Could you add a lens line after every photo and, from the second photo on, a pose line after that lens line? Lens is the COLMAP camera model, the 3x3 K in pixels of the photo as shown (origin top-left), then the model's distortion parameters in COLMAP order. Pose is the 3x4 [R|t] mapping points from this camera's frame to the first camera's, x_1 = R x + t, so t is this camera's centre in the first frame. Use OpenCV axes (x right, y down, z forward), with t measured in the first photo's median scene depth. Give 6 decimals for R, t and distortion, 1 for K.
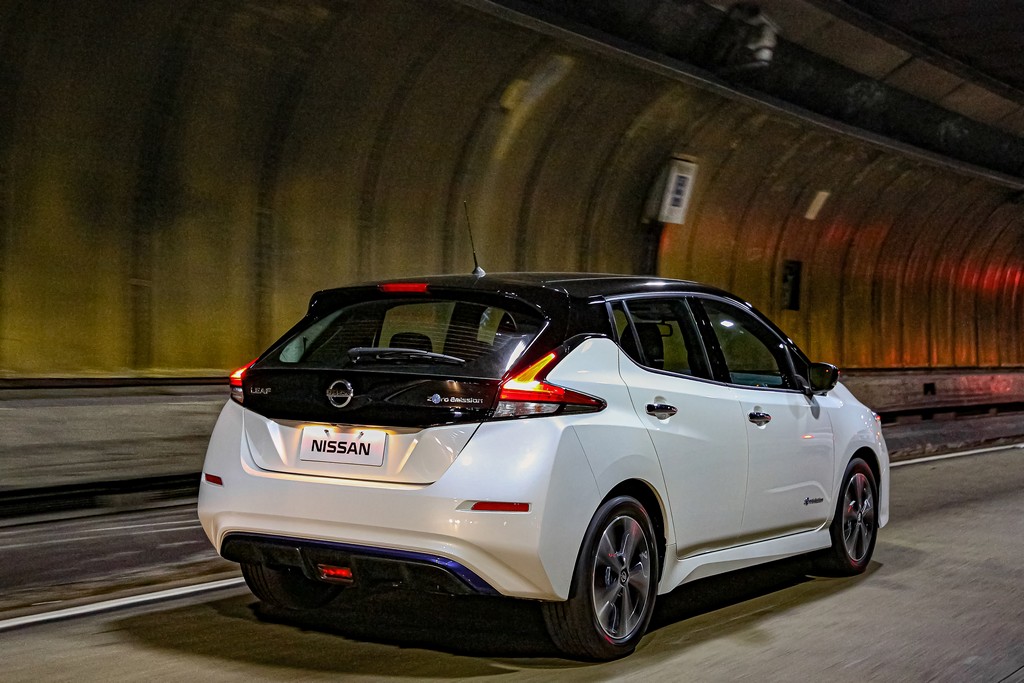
lens RADIAL K [[1451.7, 0, 512.0], [0, 1451.7, 341.5], [0, 0, 1]] dist [0.007848, 0.013266]
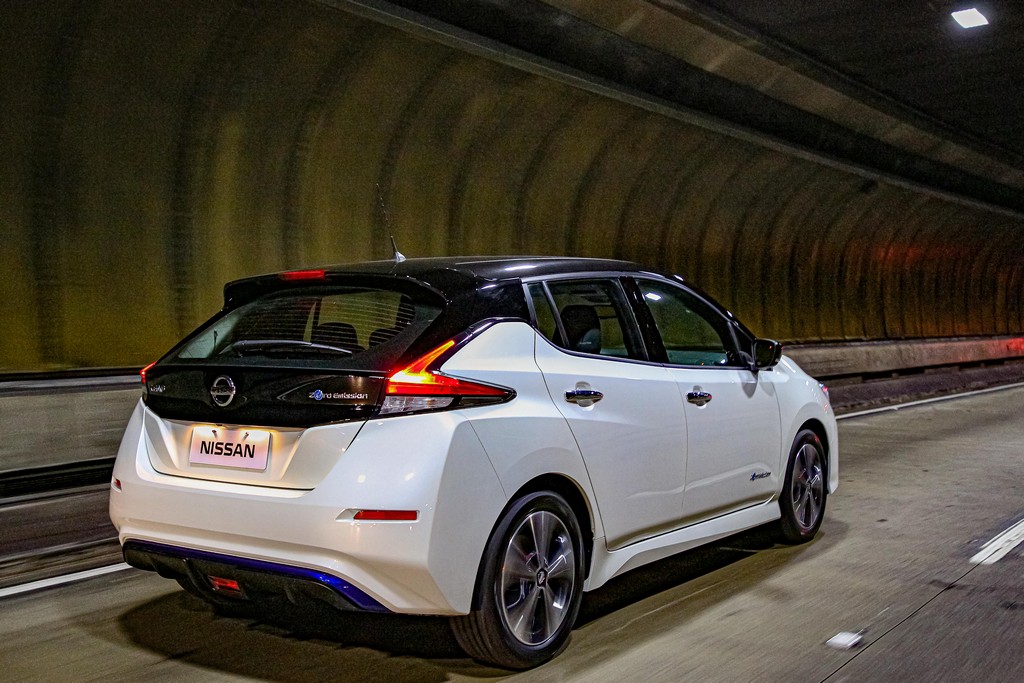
lens RADIAL K [[1063.6, 0, 512.1], [0, 1063.6, 366.2], [0, 0, 1]] dist [0.002174, -0.000587]
pose [[0.998211, -0.029745, -0.051869, 0.095456], [0.031672, 0.998823, 0.036731, 0.000927], [0.050715, -0.038308, 0.997978, 0.320973]]
